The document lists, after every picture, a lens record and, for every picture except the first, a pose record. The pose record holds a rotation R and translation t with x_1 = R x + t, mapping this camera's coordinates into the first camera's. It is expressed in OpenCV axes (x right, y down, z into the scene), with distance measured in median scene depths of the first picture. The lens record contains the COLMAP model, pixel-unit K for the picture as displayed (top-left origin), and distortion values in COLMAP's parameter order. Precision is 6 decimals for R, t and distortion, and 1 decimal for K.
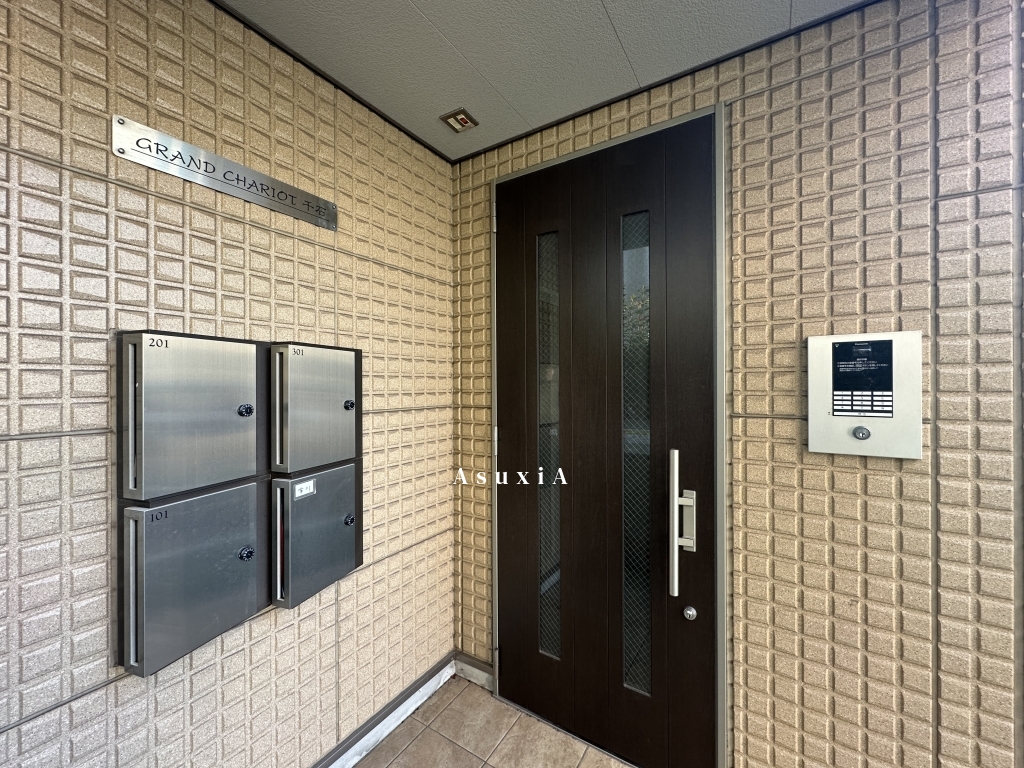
lens RADIAL K [[407.6, 0, 512.5], [0, 407.6, 385.3], [0, 0, 1]] dist [-0.002084, -0.000481]
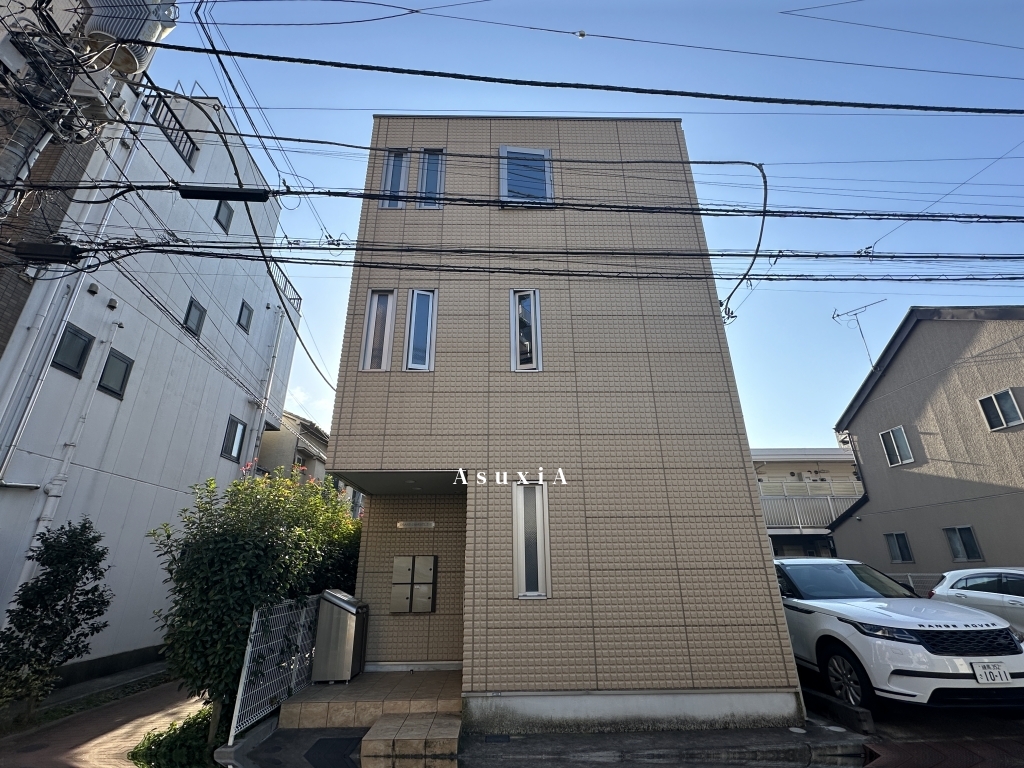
lens RADIAL K [[458.8, 0, 509.1], [0, 458.8, 383.7], [0, 0, 1]] dist [-0.002493, -0.000270]
pose [[0.565280, -0.312803, -0.763291, 5.397115], [0.004796, 0.926545, -0.376154, 0.068985], [0.824885, 0.208972, 0.525257, -1.598473]]
